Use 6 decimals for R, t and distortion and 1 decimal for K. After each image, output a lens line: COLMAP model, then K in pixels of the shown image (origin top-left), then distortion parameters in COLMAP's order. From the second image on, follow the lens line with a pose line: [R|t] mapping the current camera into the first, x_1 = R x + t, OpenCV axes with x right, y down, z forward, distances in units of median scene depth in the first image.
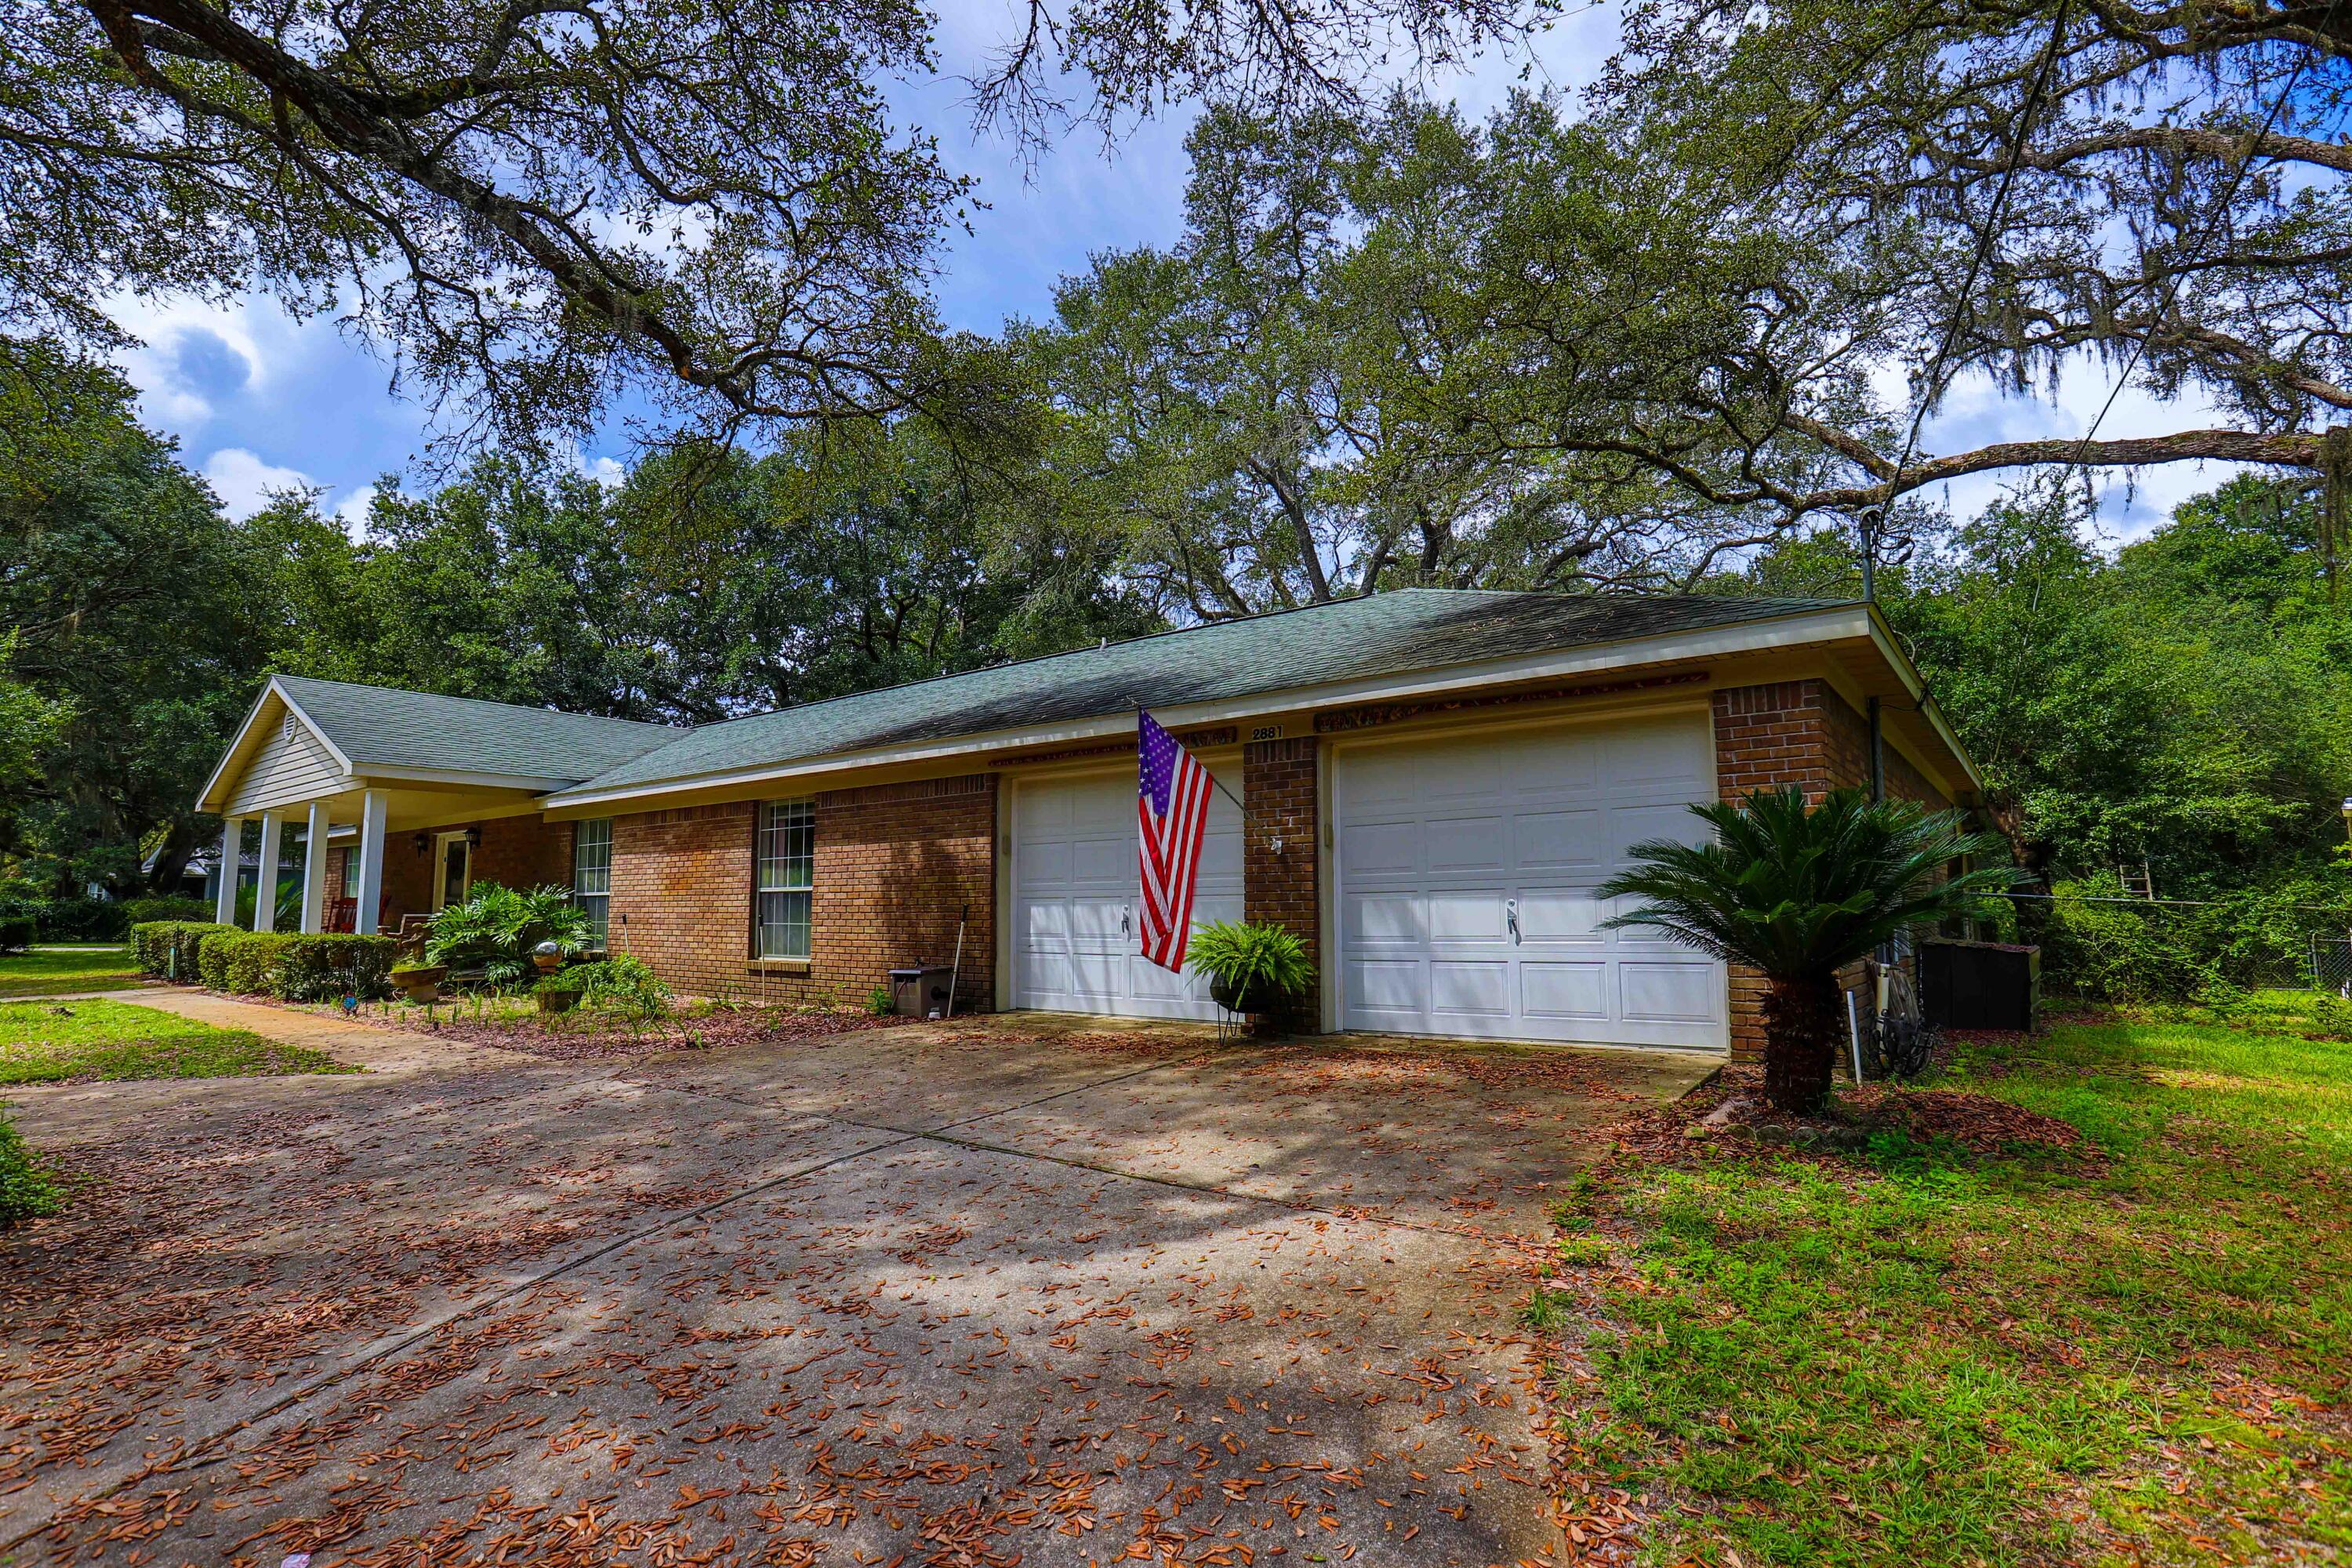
lens RADIAL K [[1143.6, 0, 1155.6], [0, 1143.6, 759.3], [0, 0, 1]] dist [-0.020834, 0.004303]
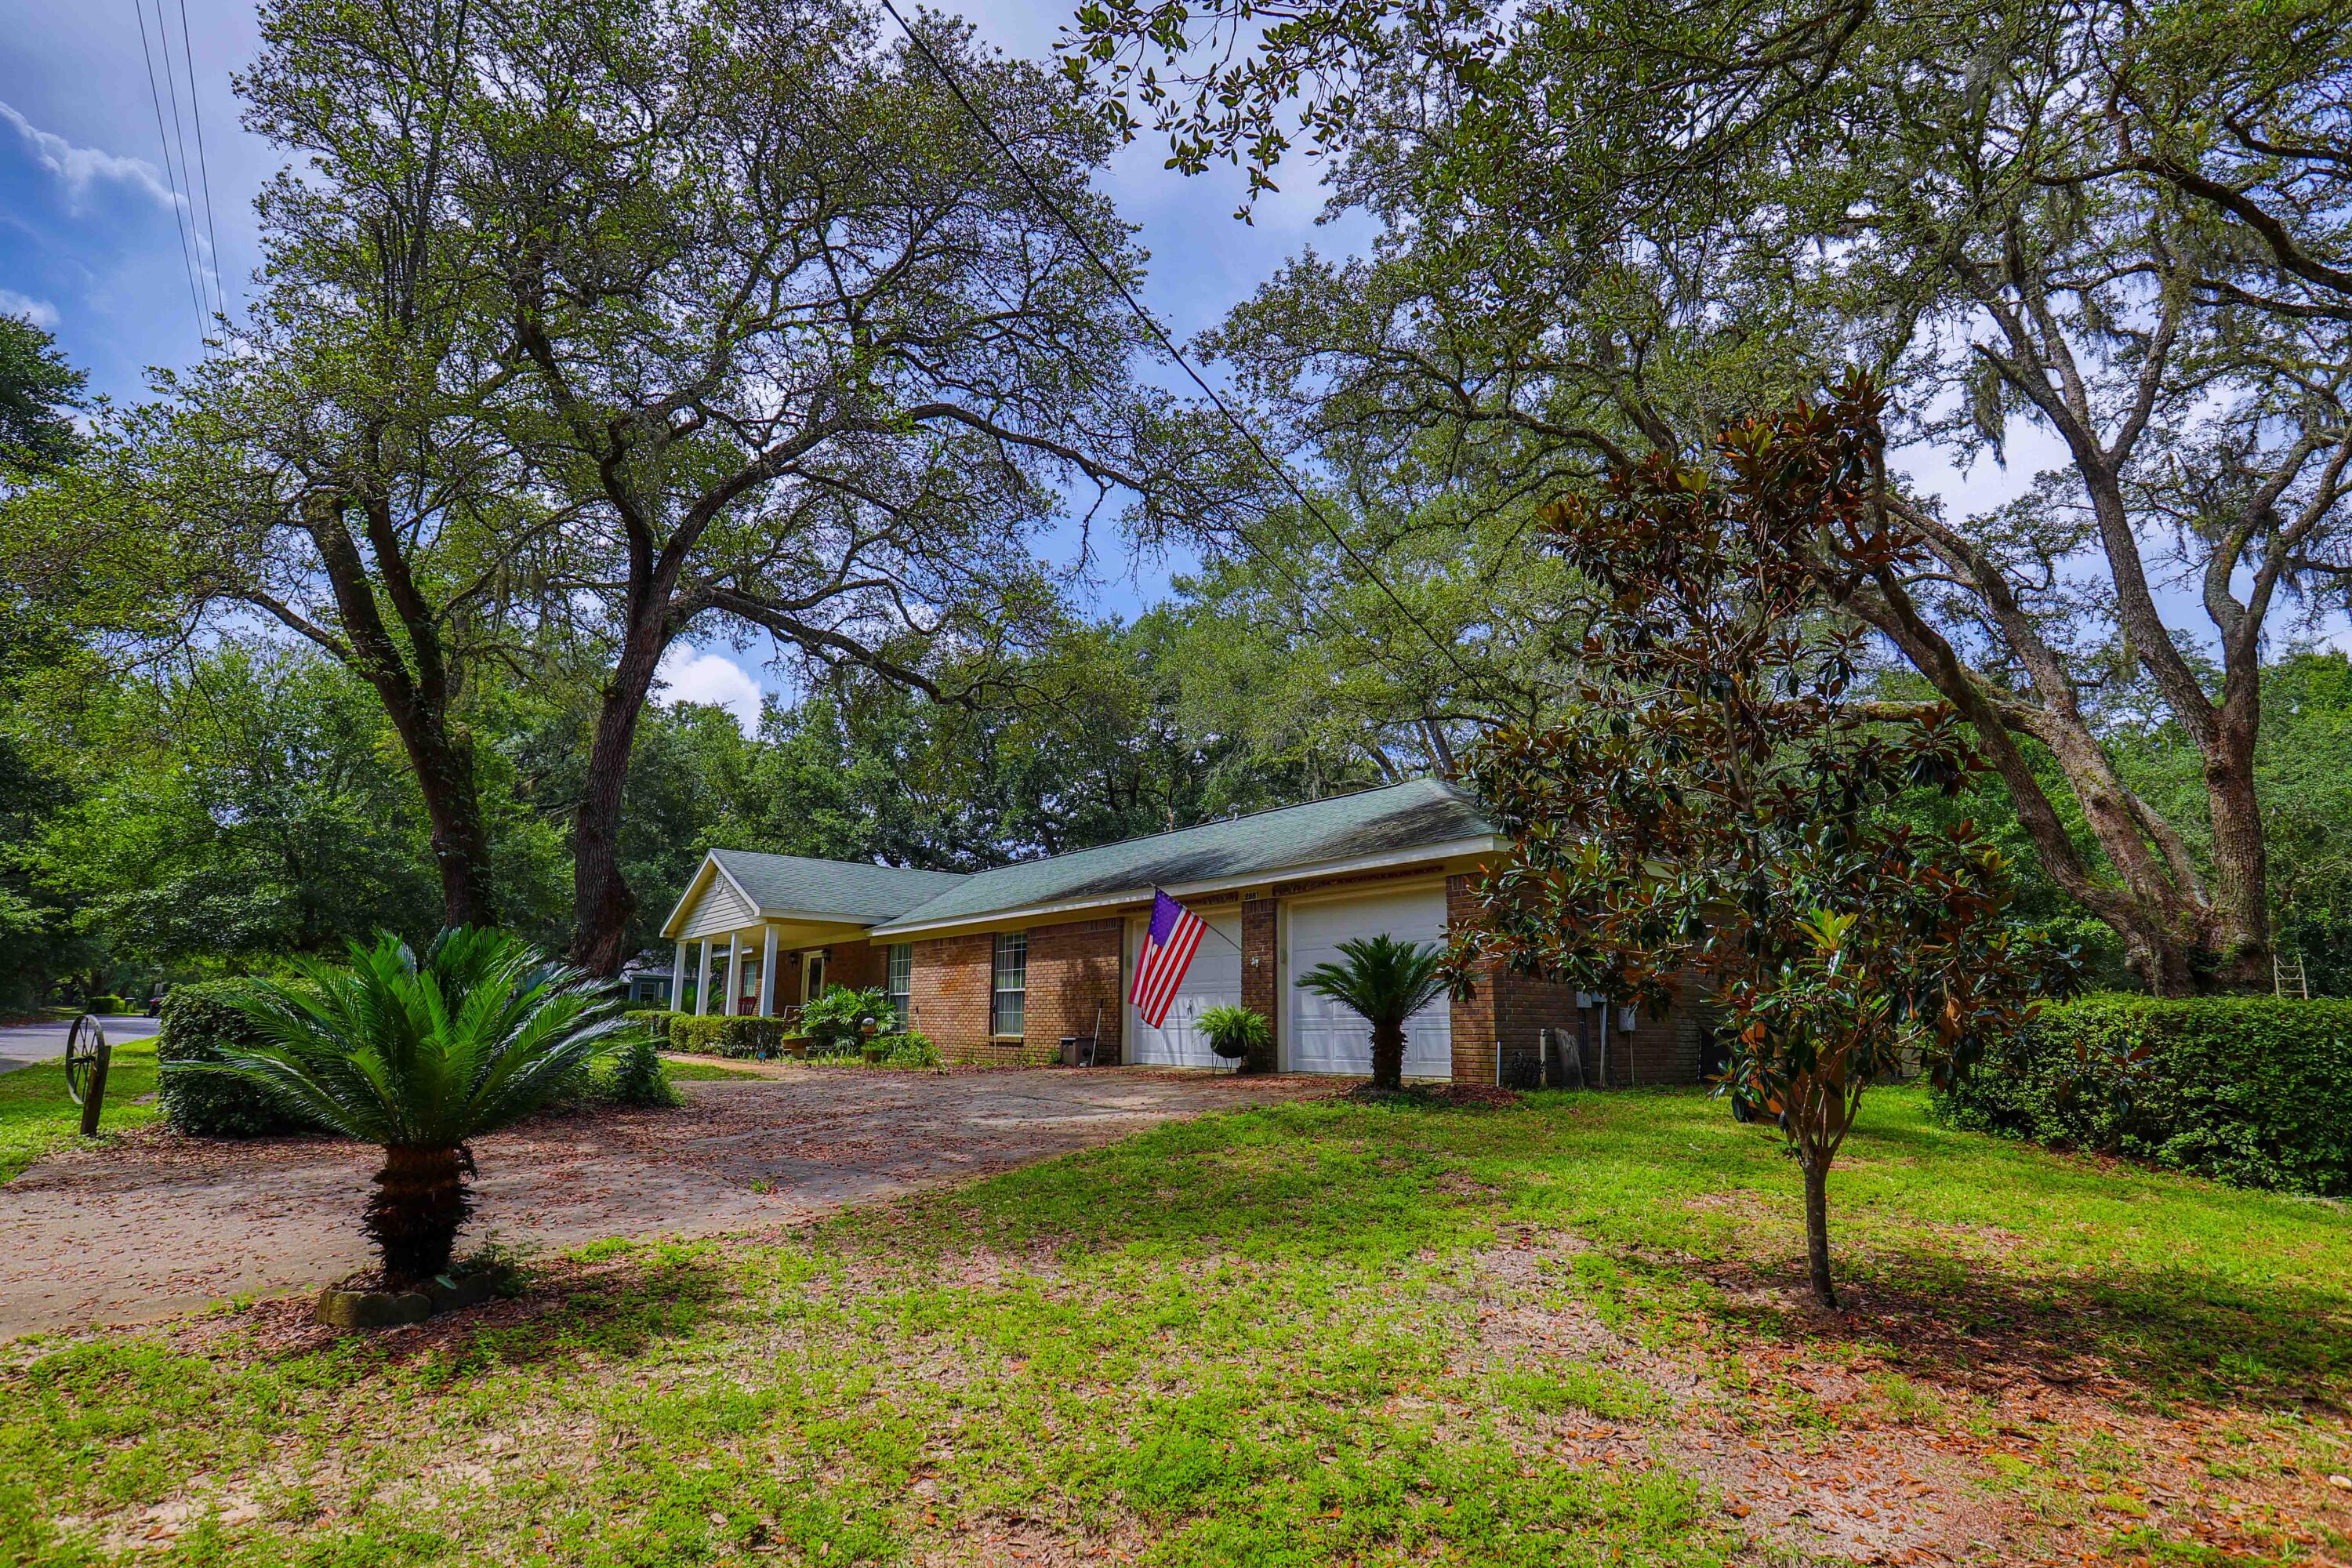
lens RADIAL K [[1143.6, 0, 1178.9], [0, 1143.6, 798.8], [0, 0, 1]] dist [-0.020834, 0.004303]
pose [[0.971922, -0.028773, -0.233536, 0.251157], [0.012709, 0.997466, -0.070002, -0.031564], [0.234959, 0.065069, 0.969825, -0.440899]]
